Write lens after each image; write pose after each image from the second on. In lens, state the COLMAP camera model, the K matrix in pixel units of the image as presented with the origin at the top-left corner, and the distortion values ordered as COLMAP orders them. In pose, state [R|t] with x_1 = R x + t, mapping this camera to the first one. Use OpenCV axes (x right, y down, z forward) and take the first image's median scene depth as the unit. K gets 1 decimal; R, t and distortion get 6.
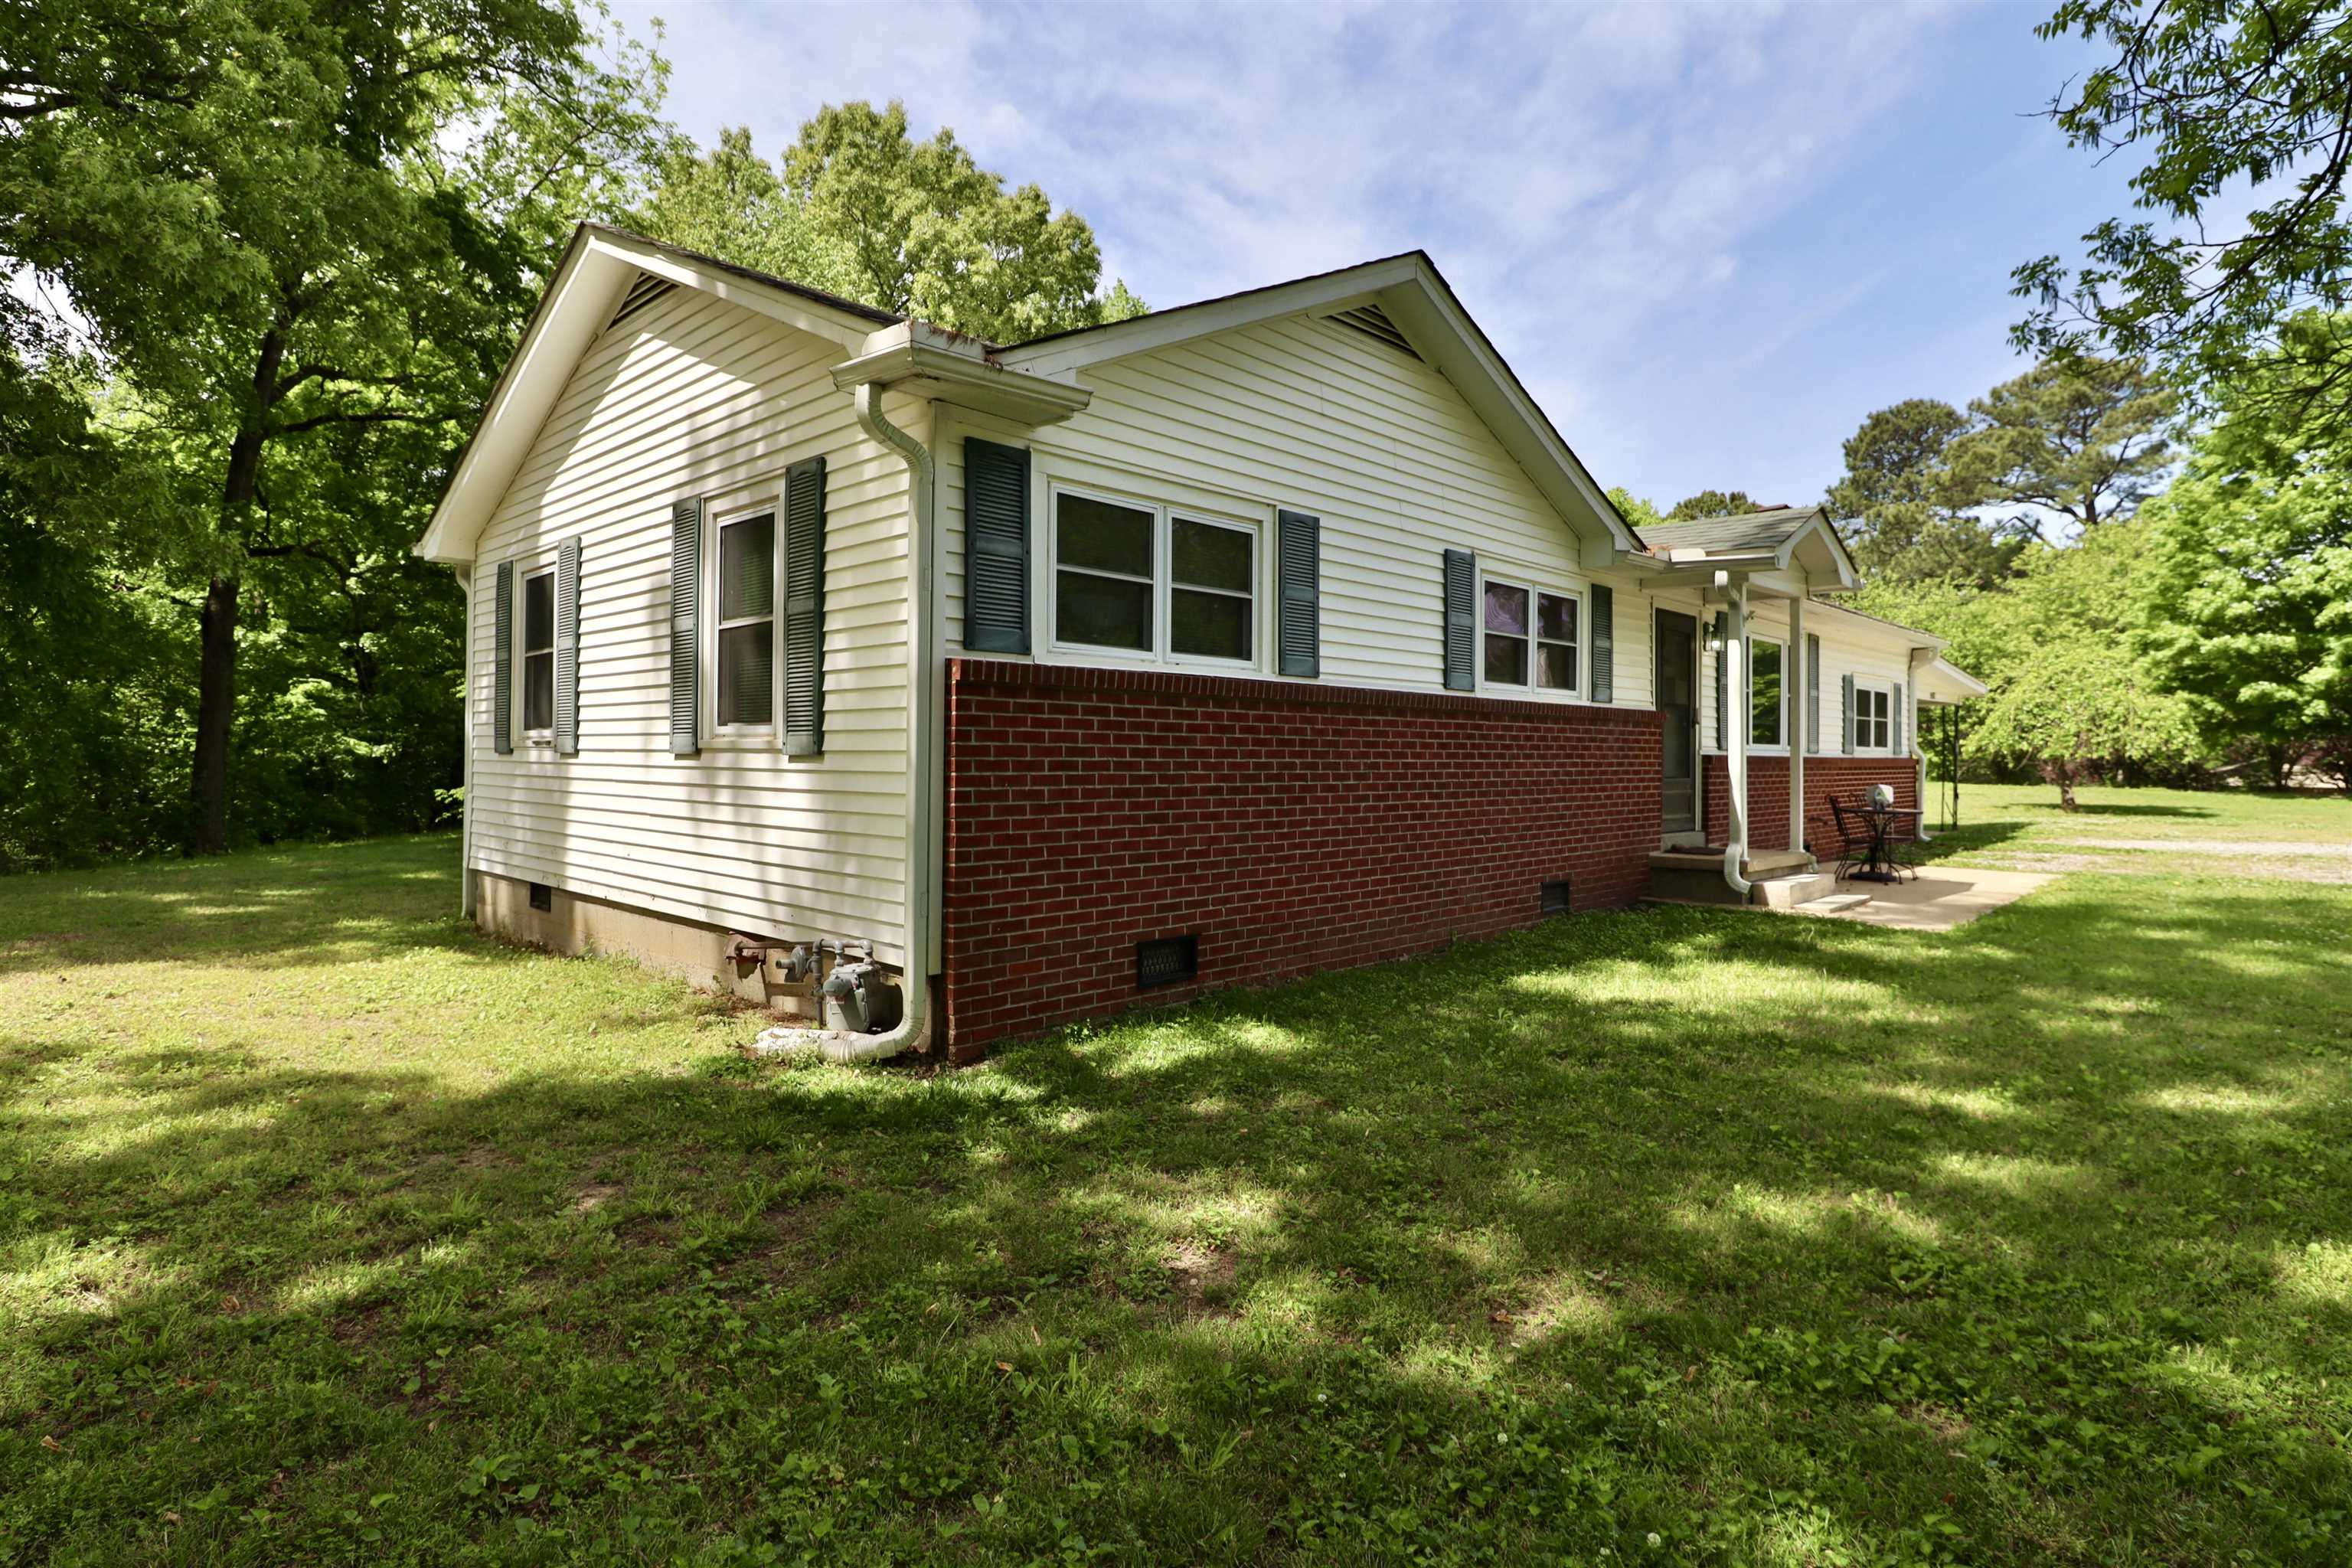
lens RADIAL K [[1216.9, 0, 1194.5], [0, 1216.9, 760.5], [0, 0, 1]] dist [0.000342, -0.013744]
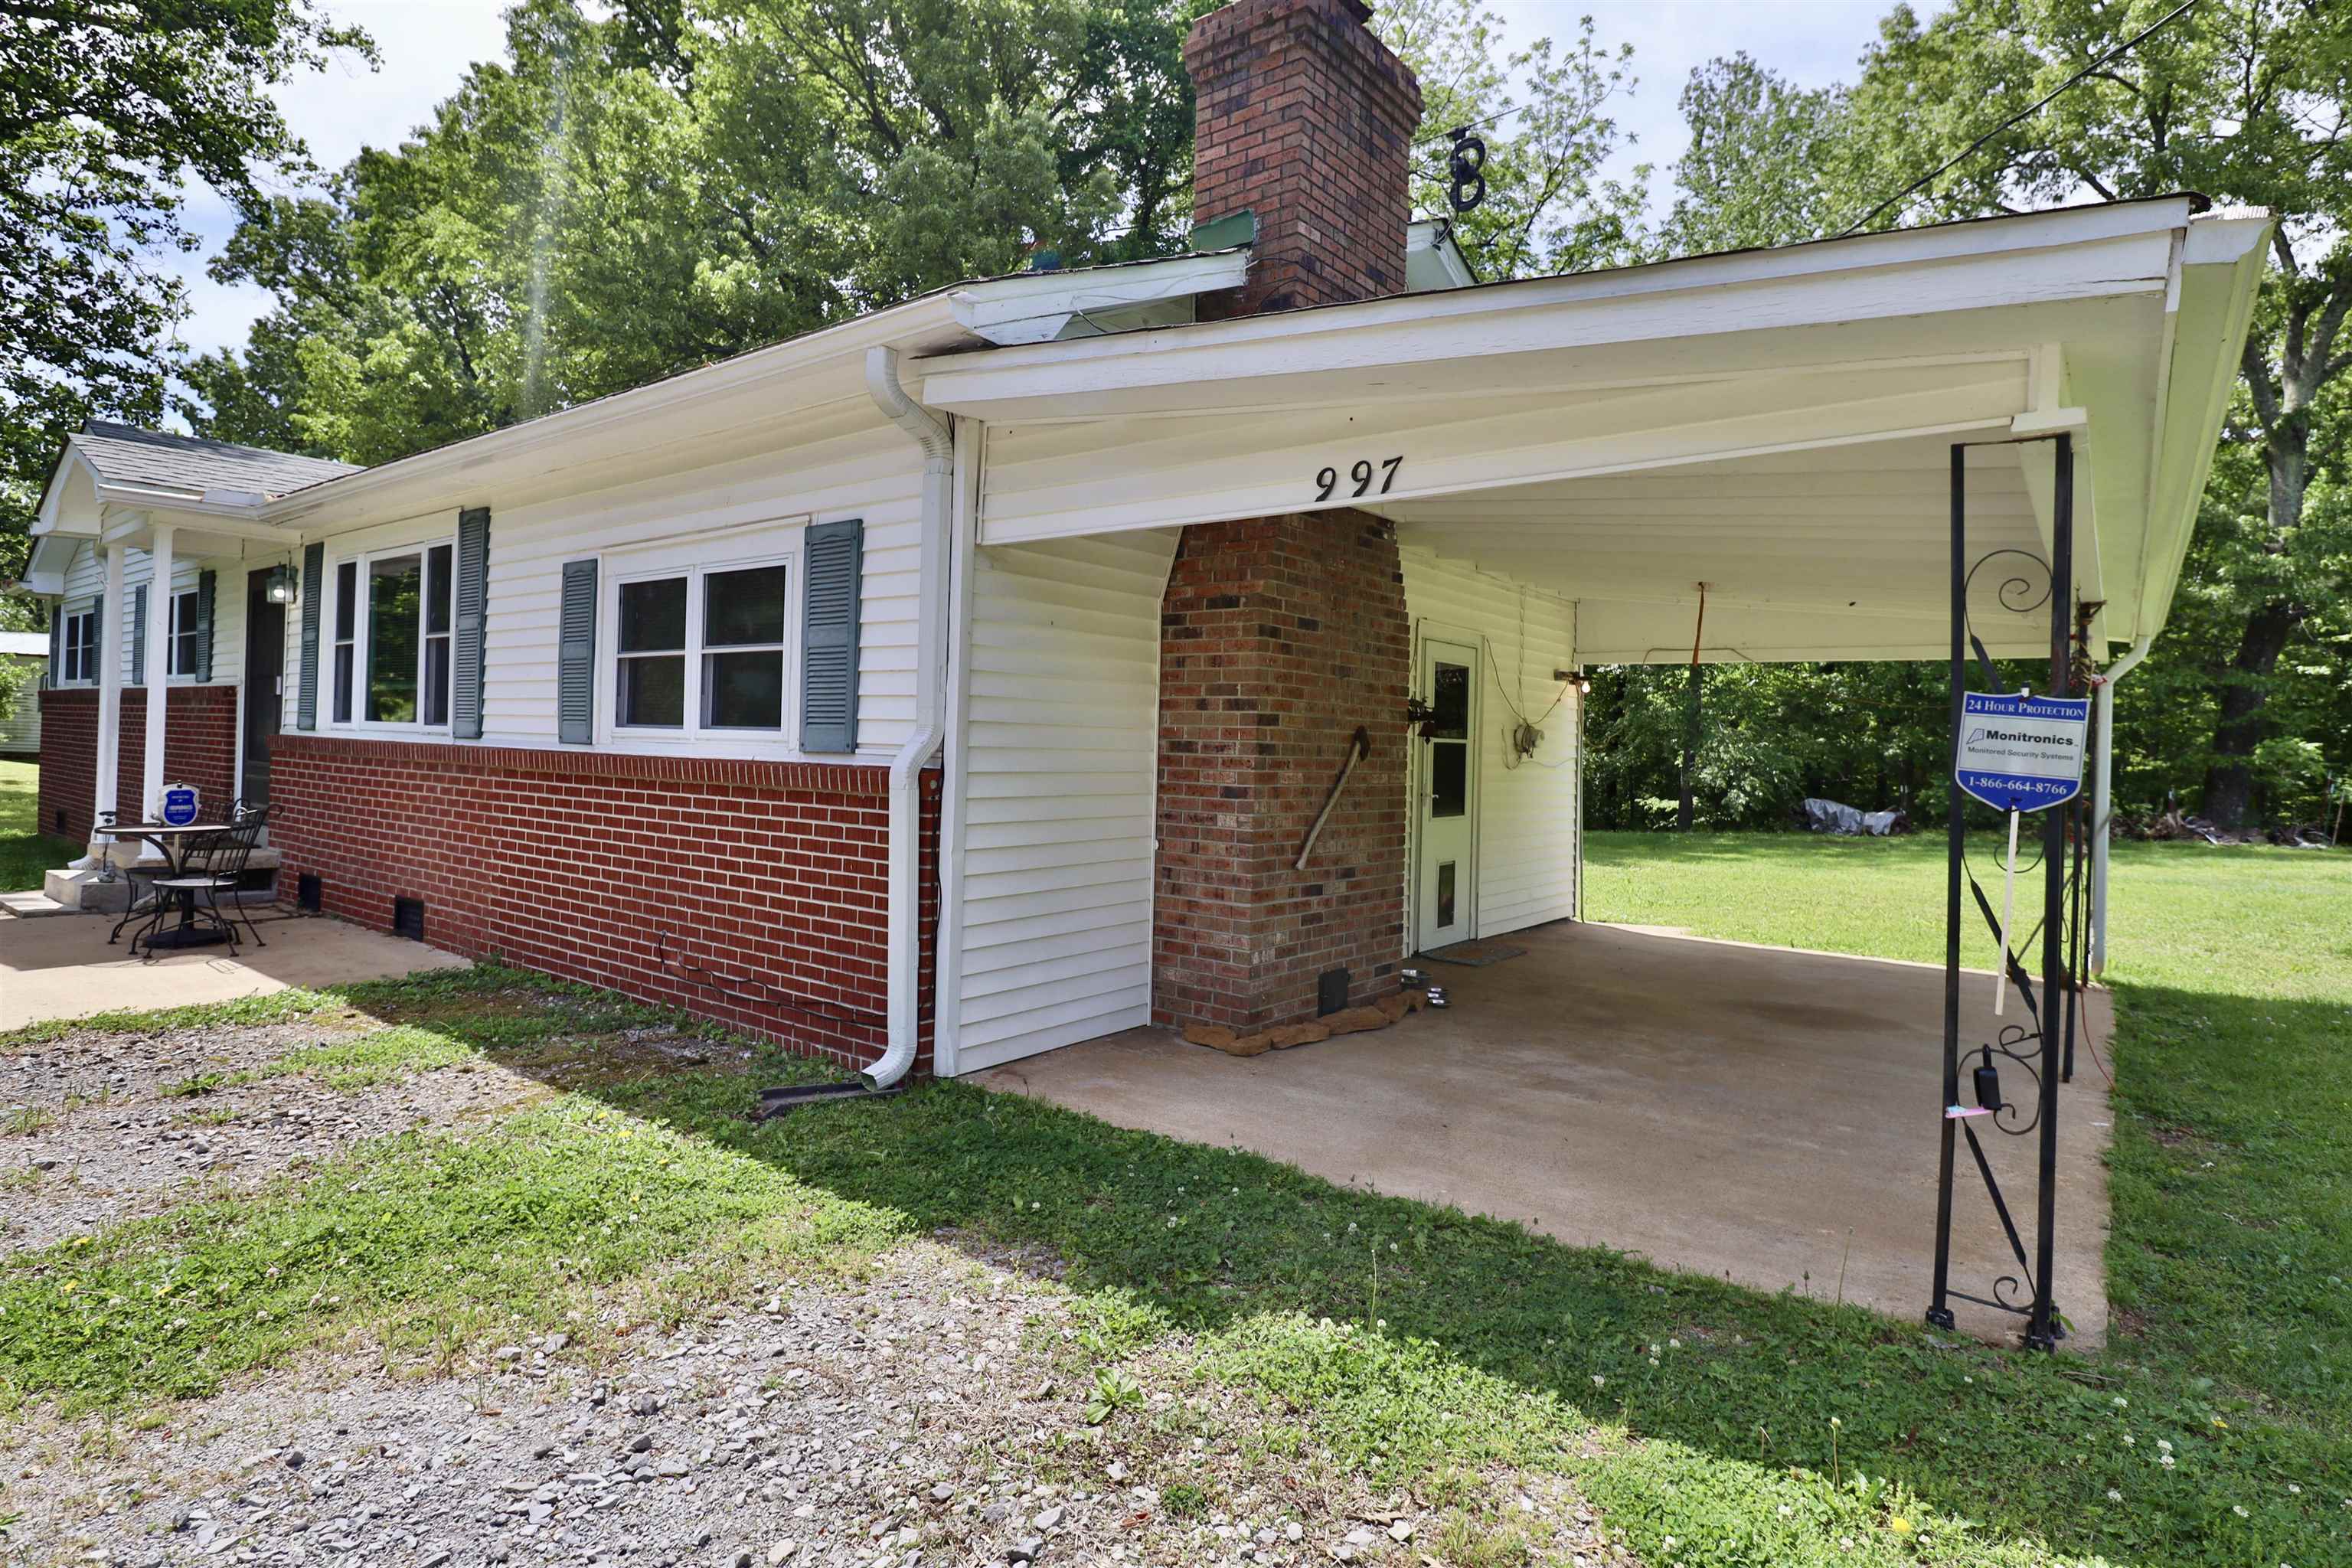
lens RADIAL K [[1216.9, 0, 1191.1], [0, 1216.9, 752.2], [0, 0, 1]] dist [0.000342, -0.013744]
pose [[0.112884, 0.001715, -0.993607, 0.630193], [-0.030693, 0.999527, -0.001761, -0.005136], [0.993134, 0.030695, 0.112883, 0.743059]]
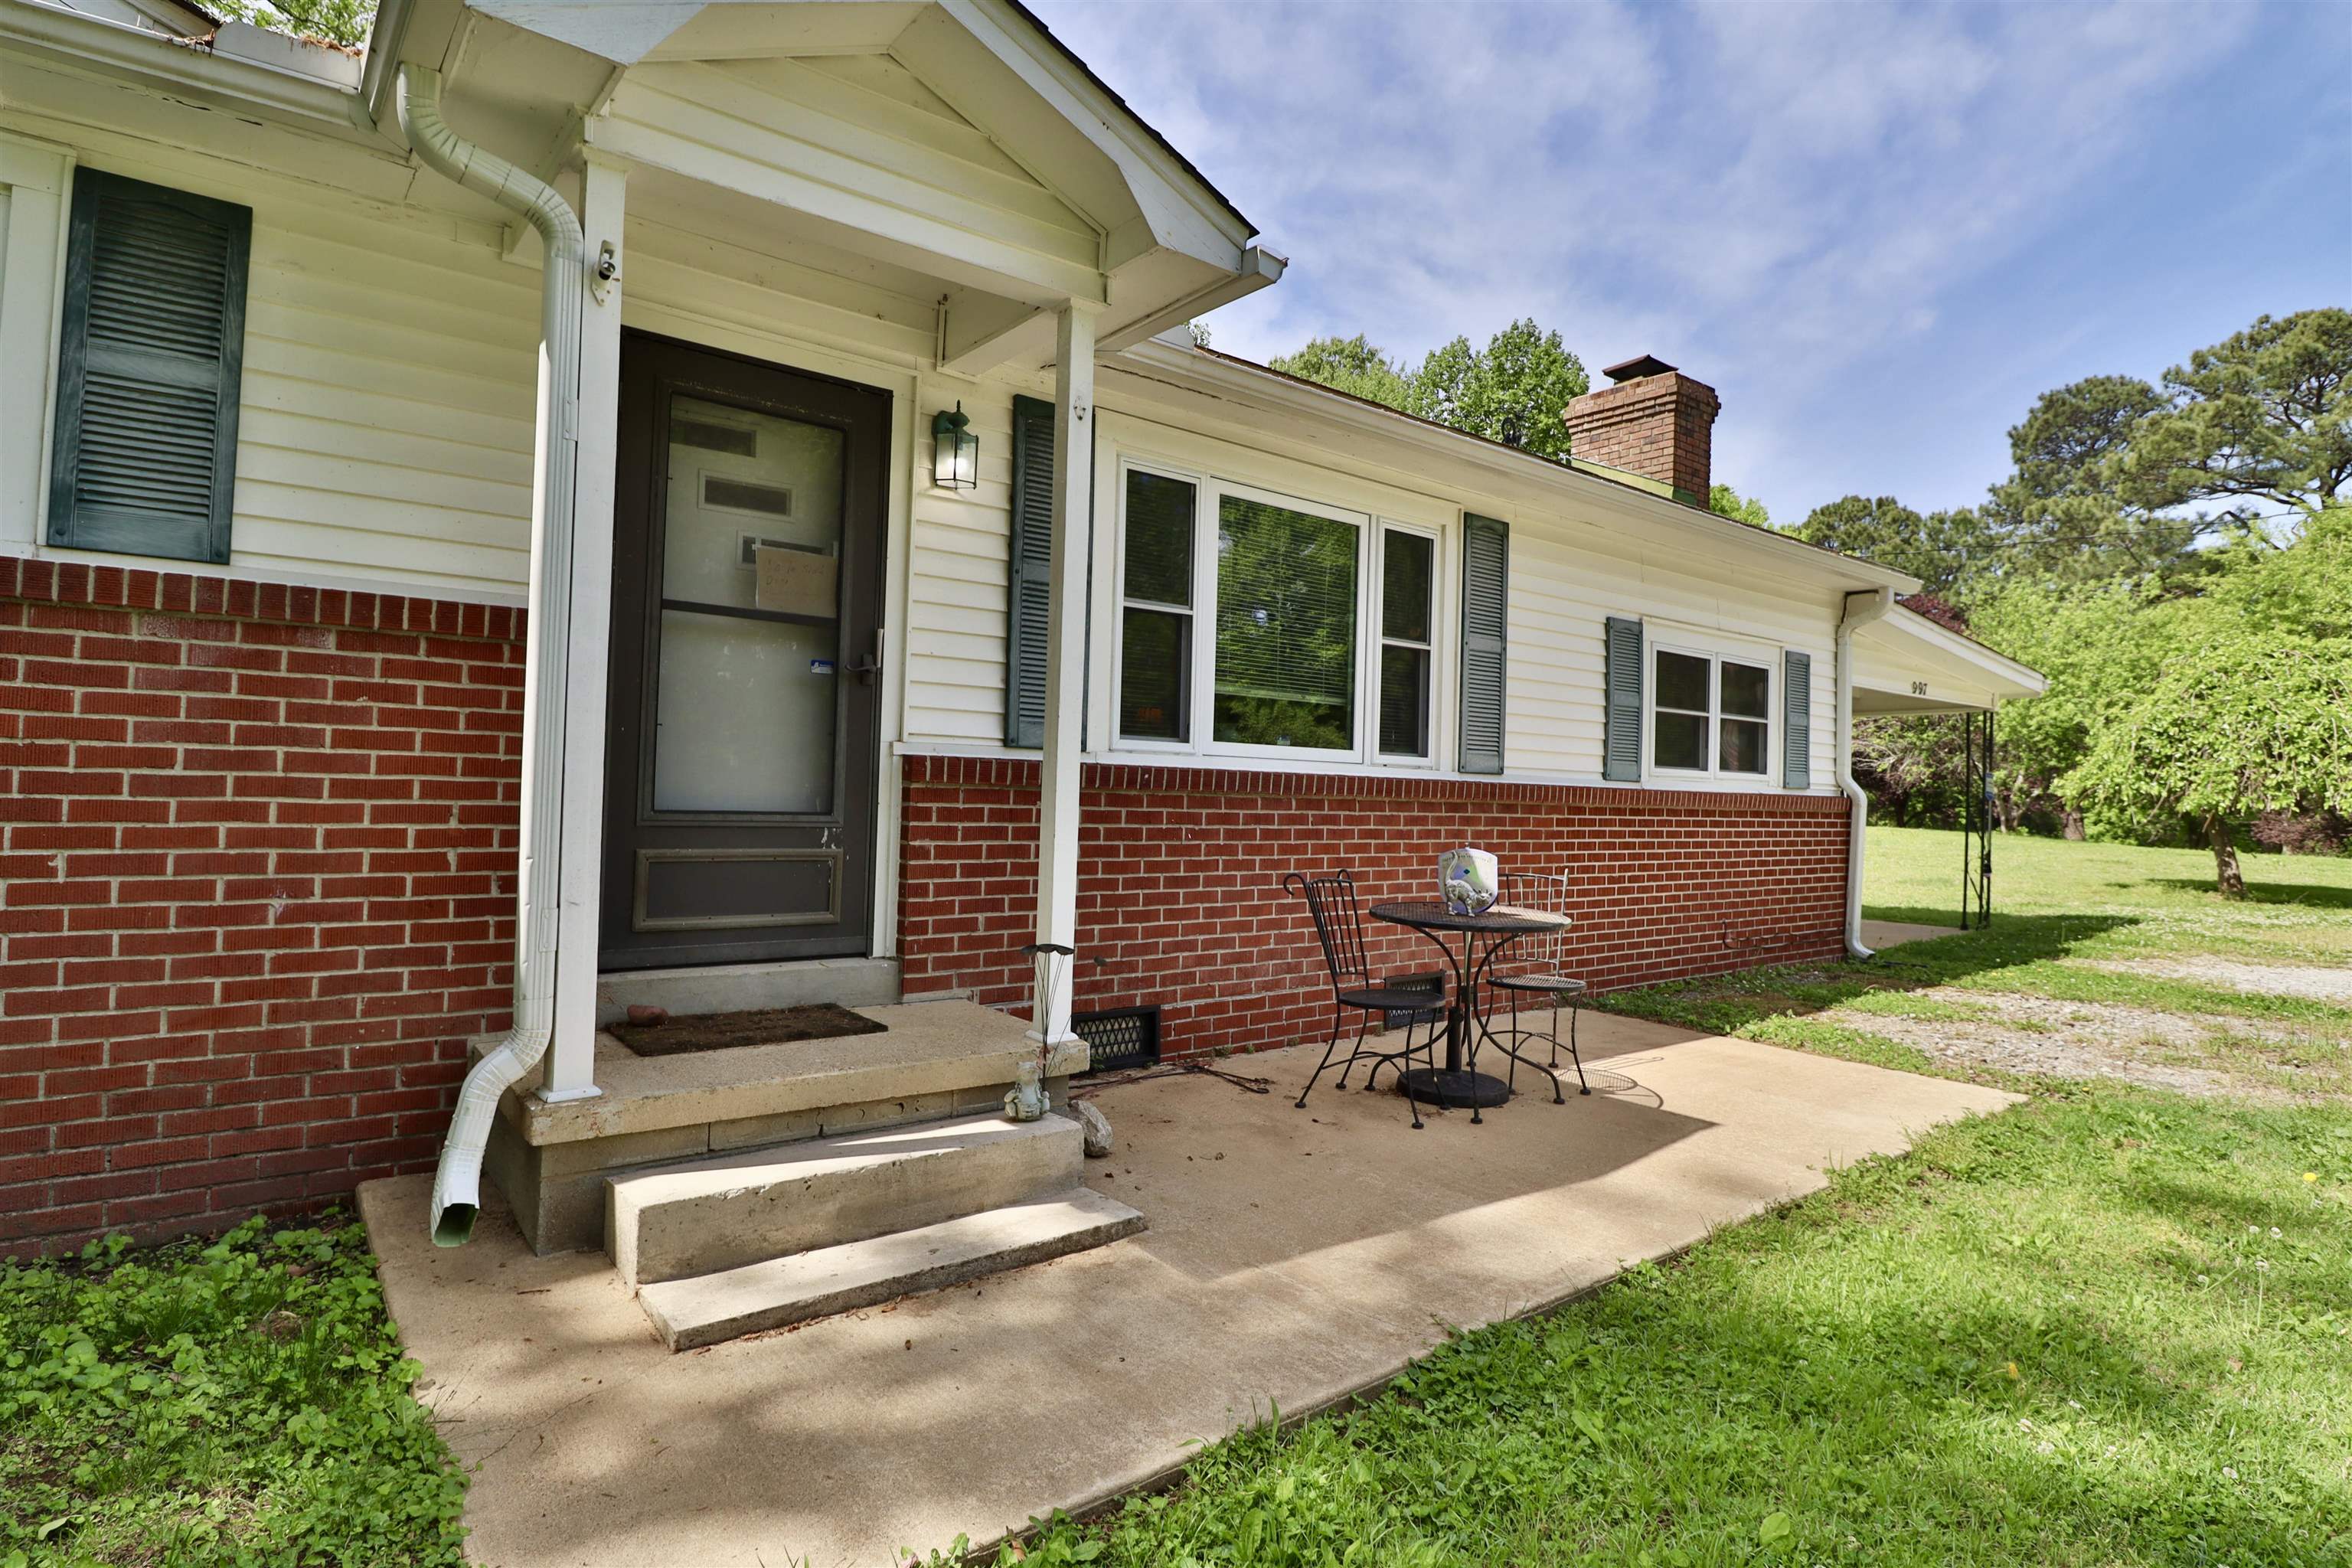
lens RADIAL K [[1216.9, 0, 1192.7], [0, 1216.9, 755.0], [0, 0, 1]] dist [0.000342, -0.013744]
pose [[0.990746, 0.019541, -0.134318, 0.275287], [-0.024071, 0.999192, -0.032184, 0.002638], [0.133581, 0.035119, 0.990415, 0.314597]]
